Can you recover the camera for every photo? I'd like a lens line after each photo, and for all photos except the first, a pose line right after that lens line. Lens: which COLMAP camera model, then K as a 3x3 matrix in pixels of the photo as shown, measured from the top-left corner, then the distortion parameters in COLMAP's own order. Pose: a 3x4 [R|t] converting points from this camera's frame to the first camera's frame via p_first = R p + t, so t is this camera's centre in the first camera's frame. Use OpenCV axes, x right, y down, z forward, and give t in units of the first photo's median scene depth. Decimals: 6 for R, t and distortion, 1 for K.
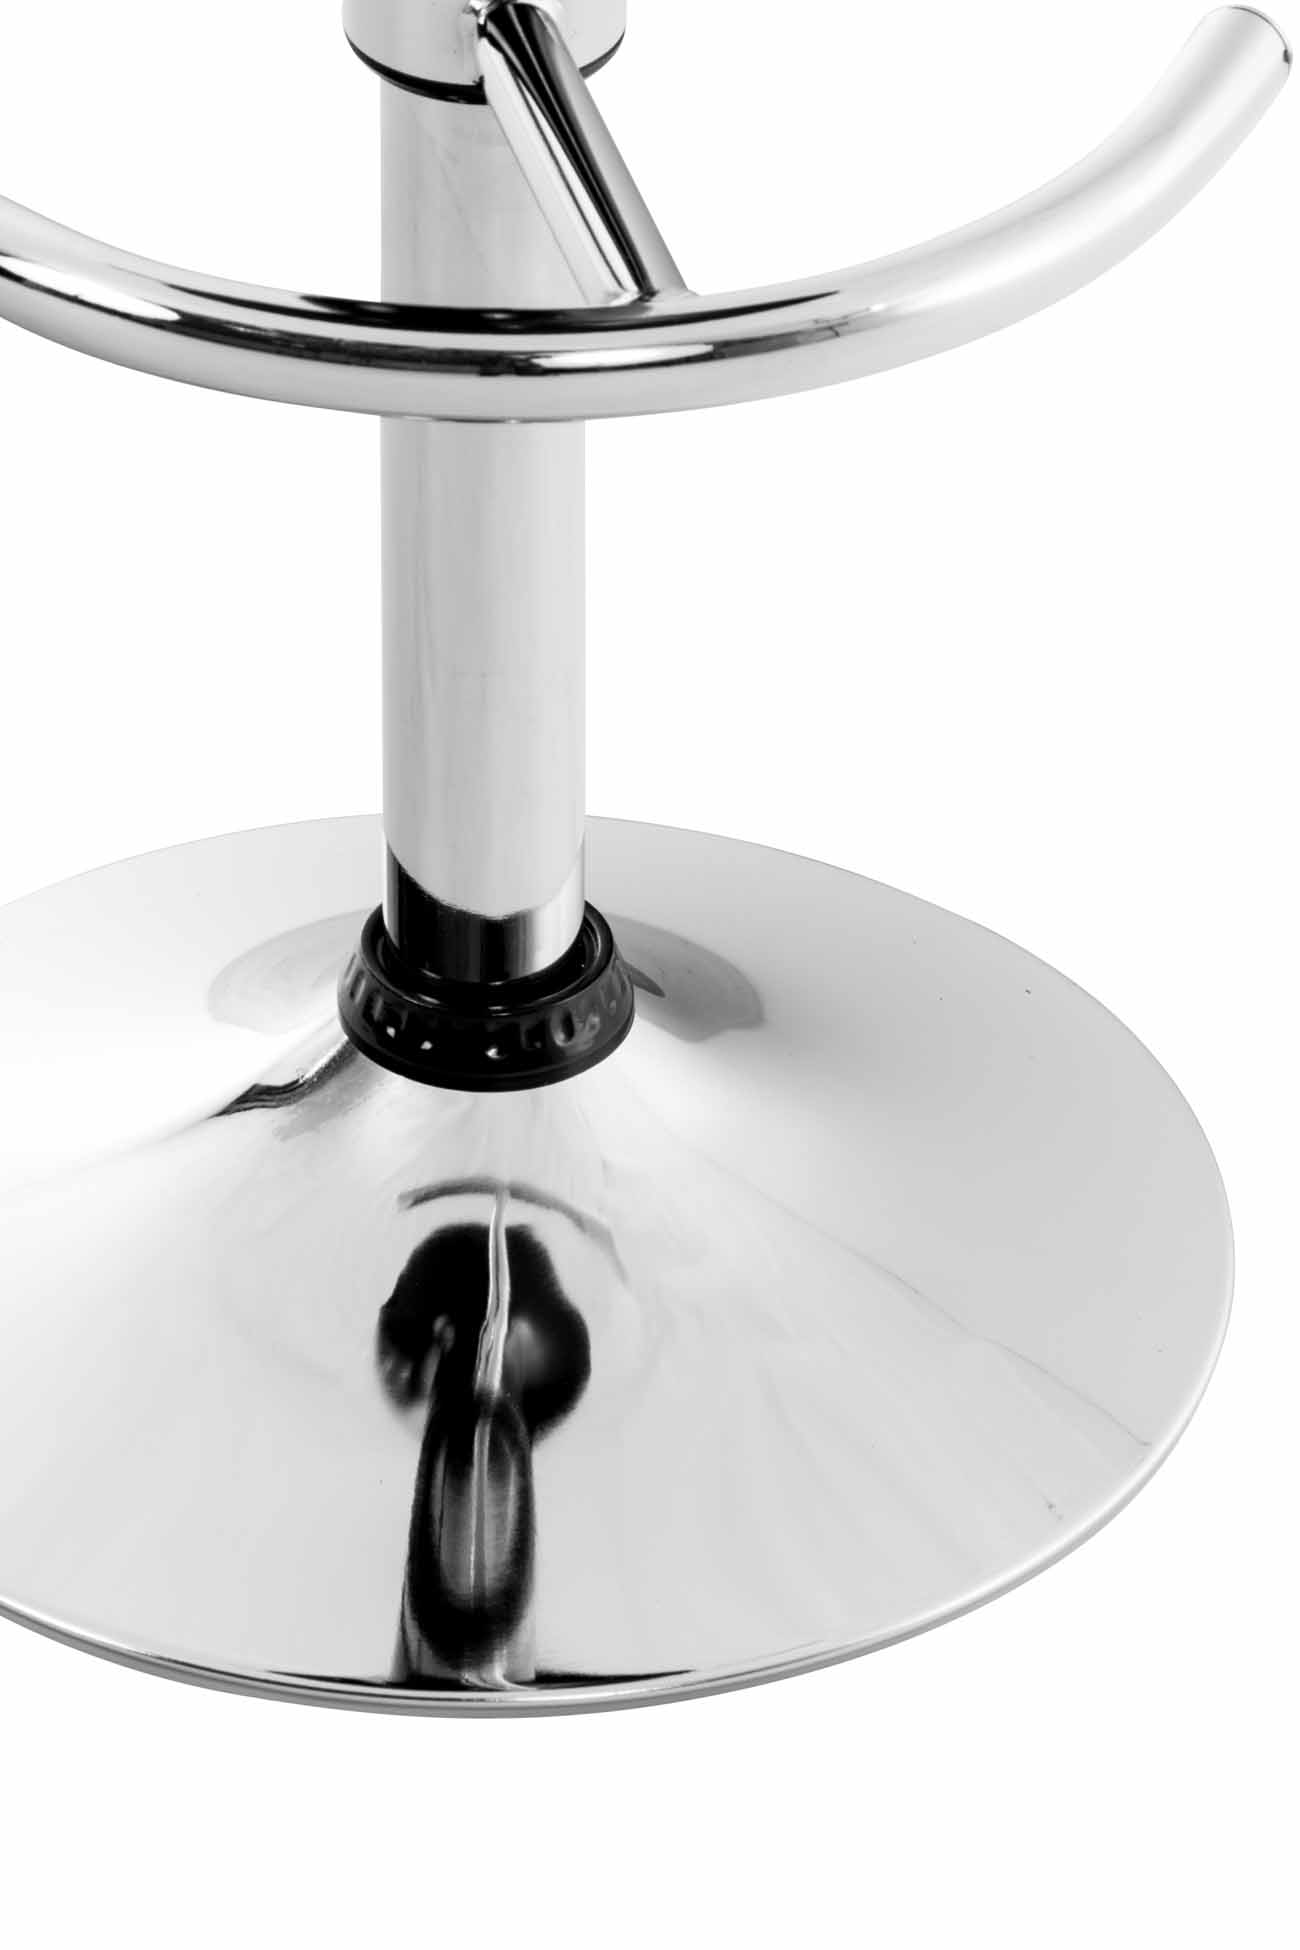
lens RADIAL K [[8889.7, 0, 656.9], [0, 8889.7, 977.0], [0, 0, 1]] dist [1.937225, 0.000000]
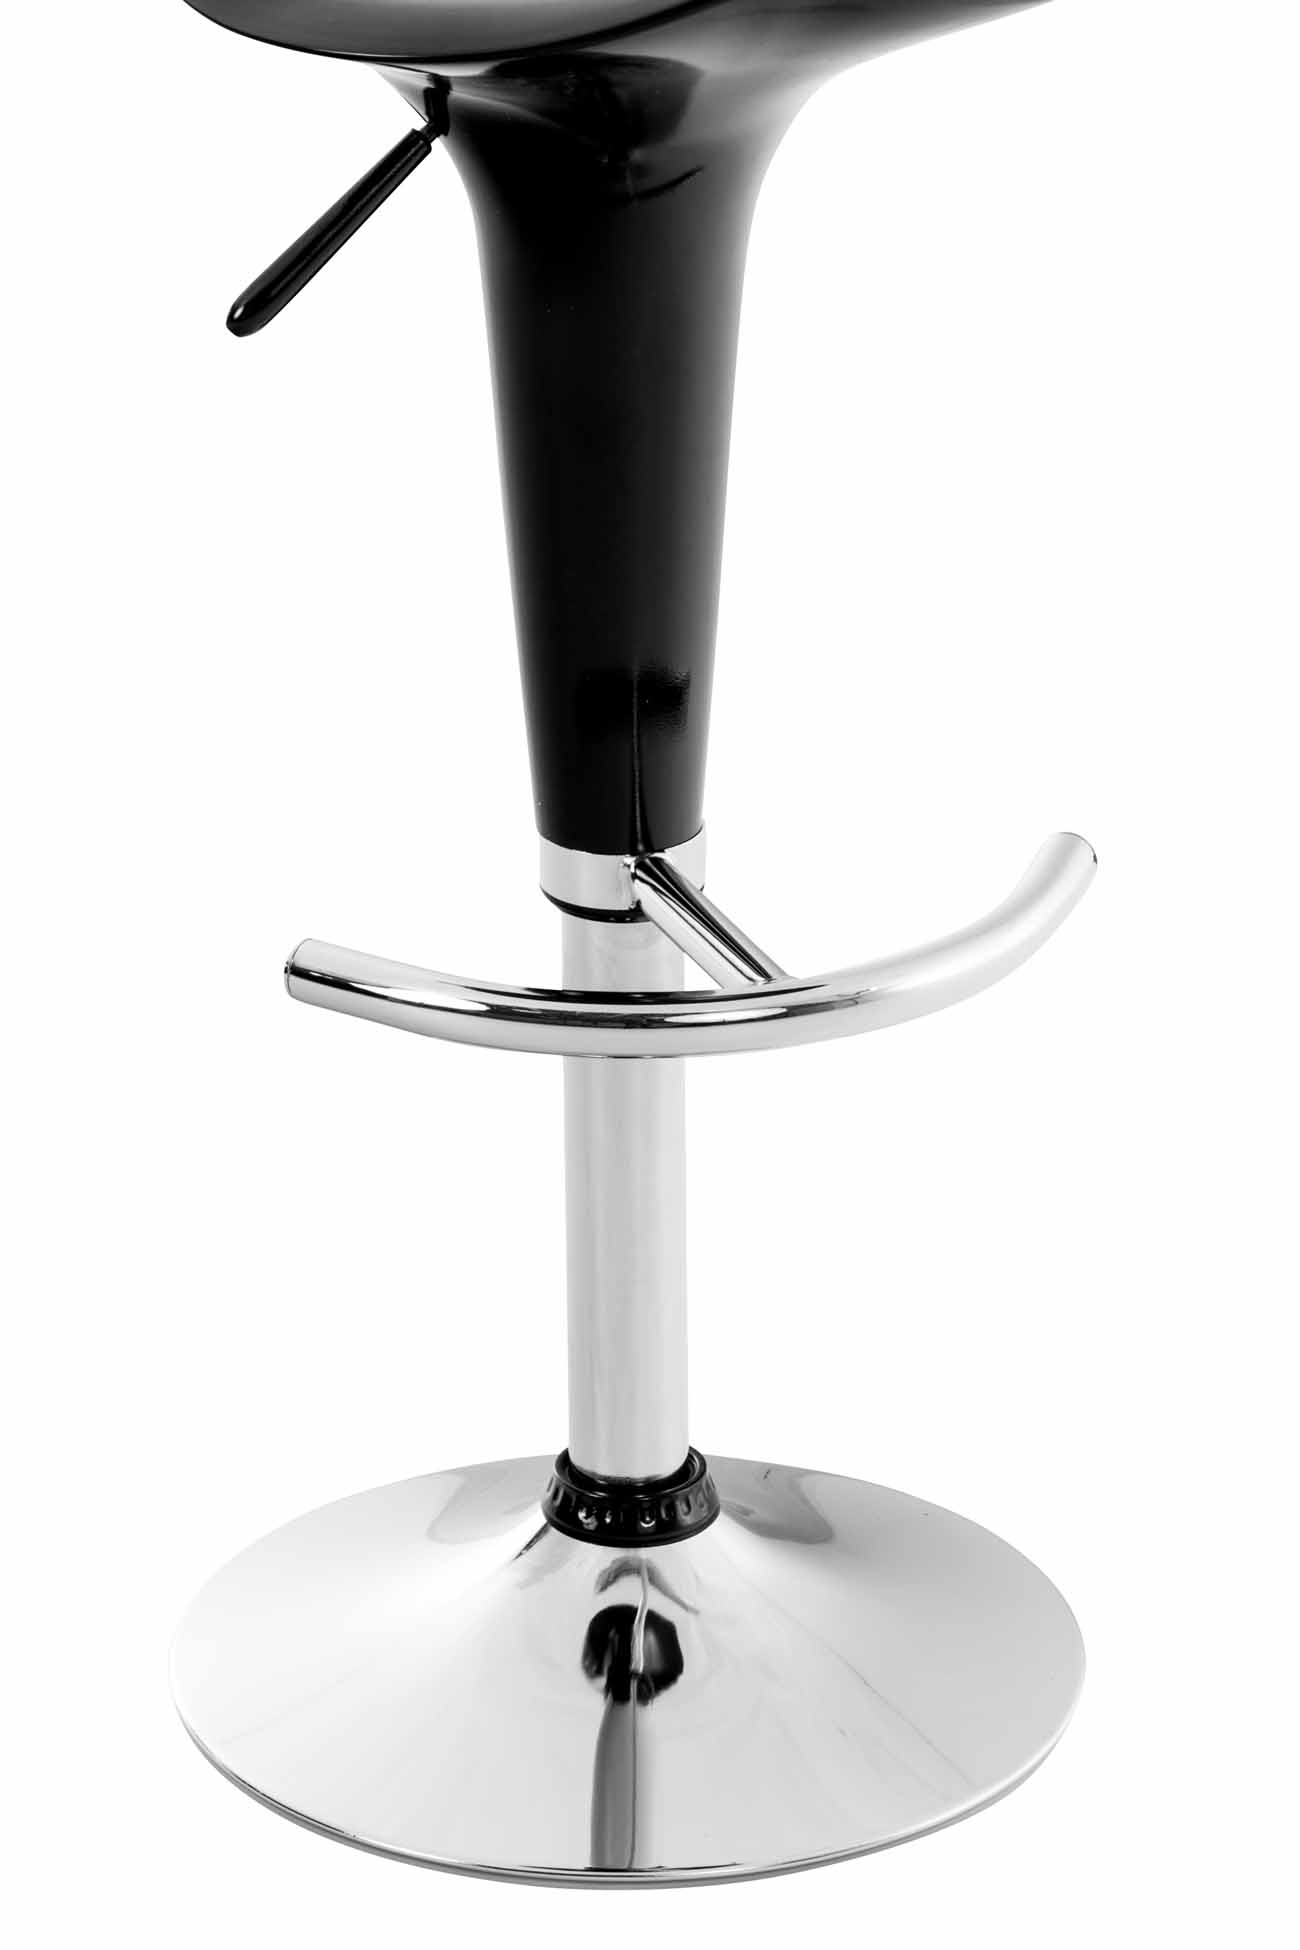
lens RADIAL K [[8889.7, 0, 636.9], [0, 8889.7, 886.0], [0, 0, 1]] dist [1.937225, 0.000000]
pose [[0.999664, -0.025219, 0.005949, -0.028341], [0.025624, 0.996271, -0.082383, 0.042308], [-0.003850, 0.082508, 0.996583, -0.647010]]
